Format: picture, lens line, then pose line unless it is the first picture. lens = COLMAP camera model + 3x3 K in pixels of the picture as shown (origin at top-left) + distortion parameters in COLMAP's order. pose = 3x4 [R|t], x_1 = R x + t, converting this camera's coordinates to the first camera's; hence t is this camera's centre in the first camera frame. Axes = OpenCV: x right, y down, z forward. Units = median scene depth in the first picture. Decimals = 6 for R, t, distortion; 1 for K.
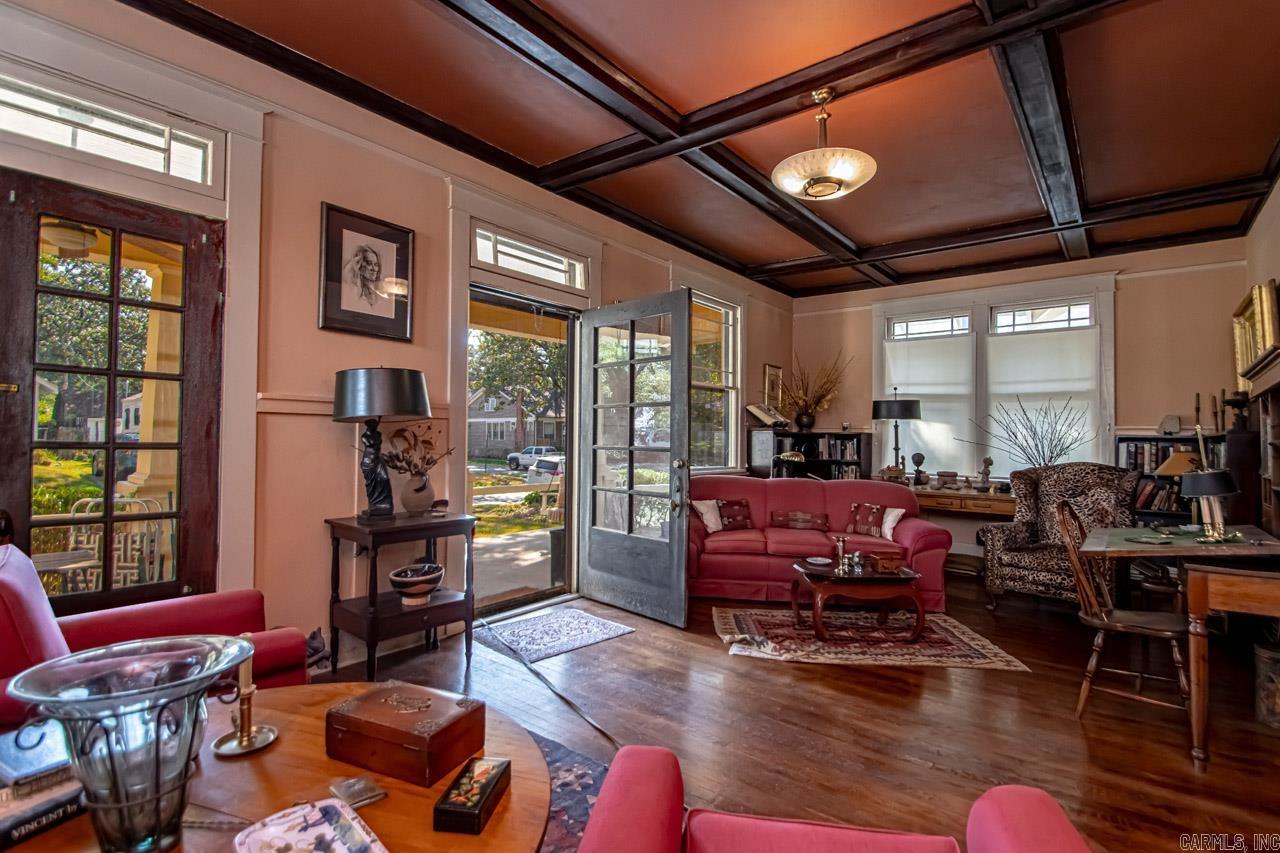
lens RADIAL K [[618.9, 0, 642.4], [0, 618.9, 446.4], [0, 0, 1]] dist [0.022557, -0.022922]
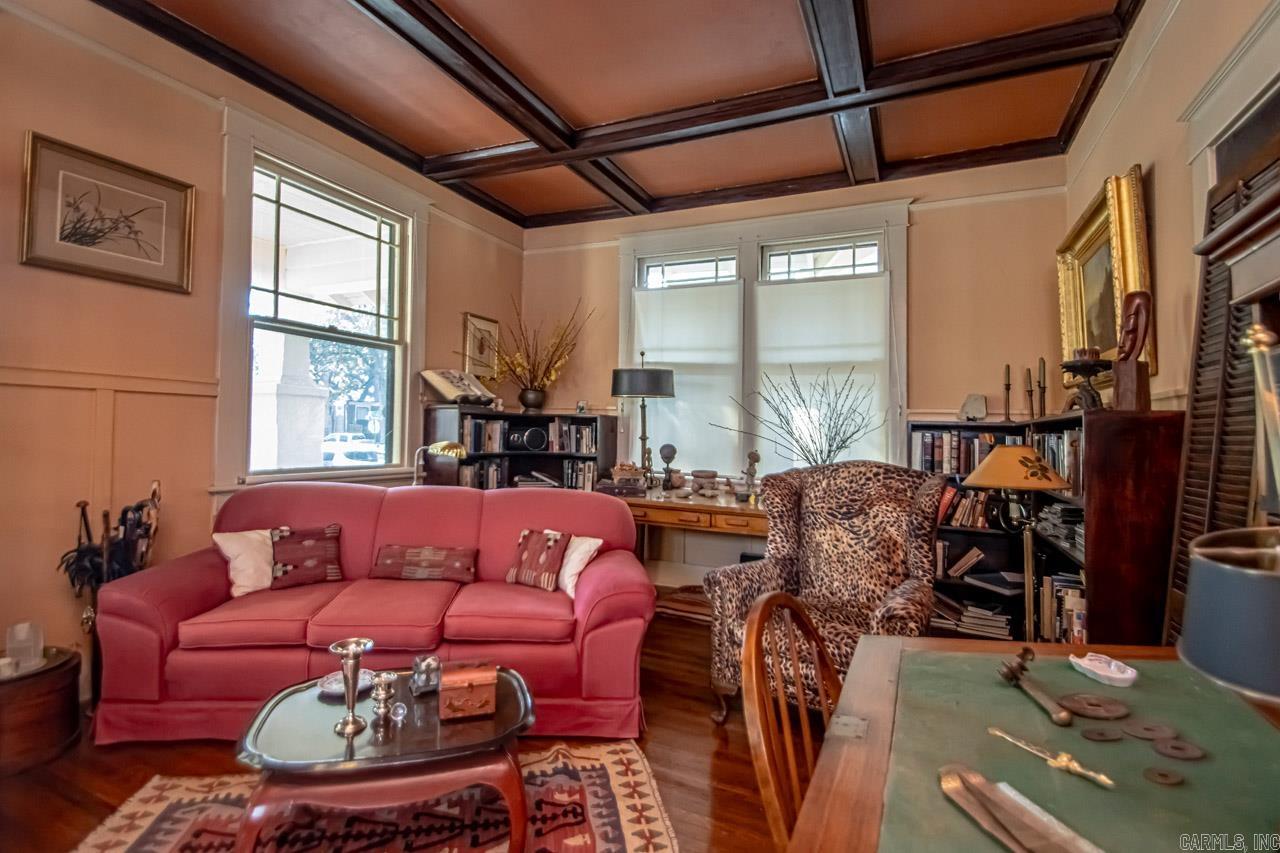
lens RADIAL K [[594.5, 0, 652.8], [0, 594.5, 427.5], [0, 0, 1]] dist [0.022468, -0.019966]
pose [[0.969670, 0.012015, 0.244123, 0.290623], [-0.008734, 0.999857, -0.014515, 0.001811], [-0.244262, 0.011943, 0.969636, 0.383222]]
